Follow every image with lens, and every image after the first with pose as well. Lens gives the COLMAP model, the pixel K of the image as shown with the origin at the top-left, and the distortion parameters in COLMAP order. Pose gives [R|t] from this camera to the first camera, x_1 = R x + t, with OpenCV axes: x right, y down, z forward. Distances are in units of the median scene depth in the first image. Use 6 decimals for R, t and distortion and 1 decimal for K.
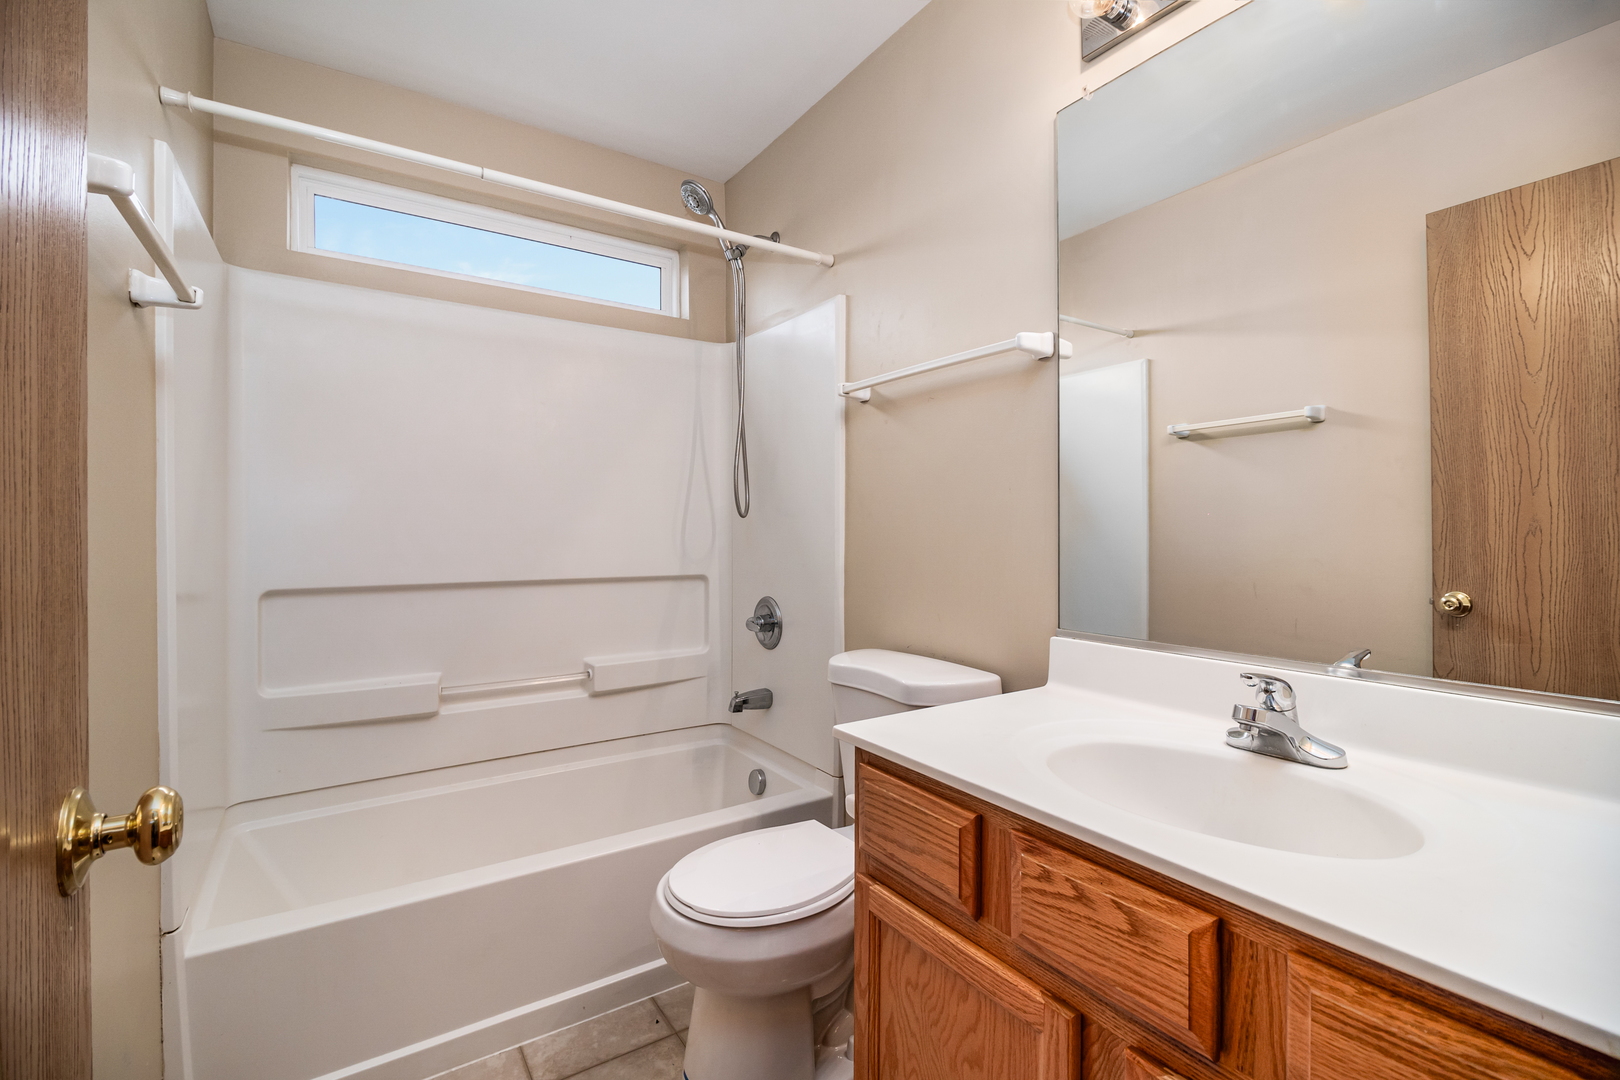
lens RADIAL K [[738.1, 0, 808.5], [0, 738.1, 531.3], [0, 0, 1]] dist [-0.011051, 0.001504]
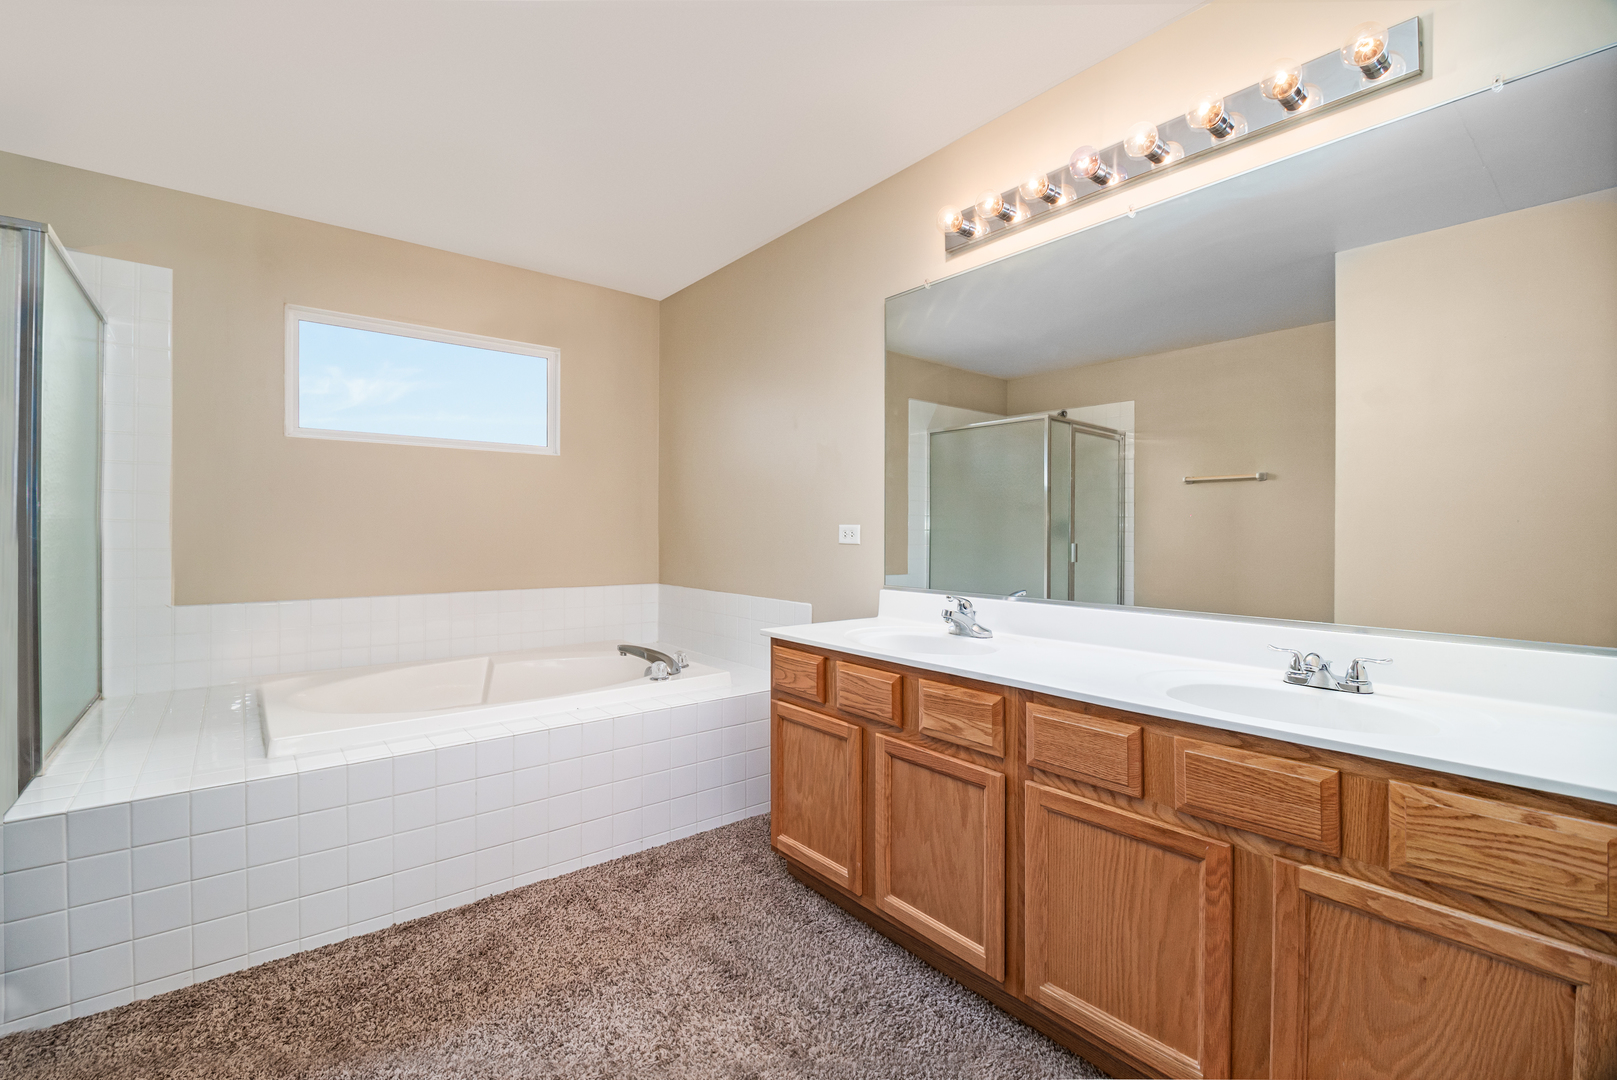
lens RADIAL K [[699.5, 0, 811.3], [0, 699.5, 538.9], [0, 0, 1]] dist [-0.000329, -0.000019]
pose [[0.993122, 0.001767, 0.117070, -0.043360], [-0.003153, 0.999927, 0.011648, 0.000951], [-0.117040, -0.011937, 0.993055, -0.792317]]
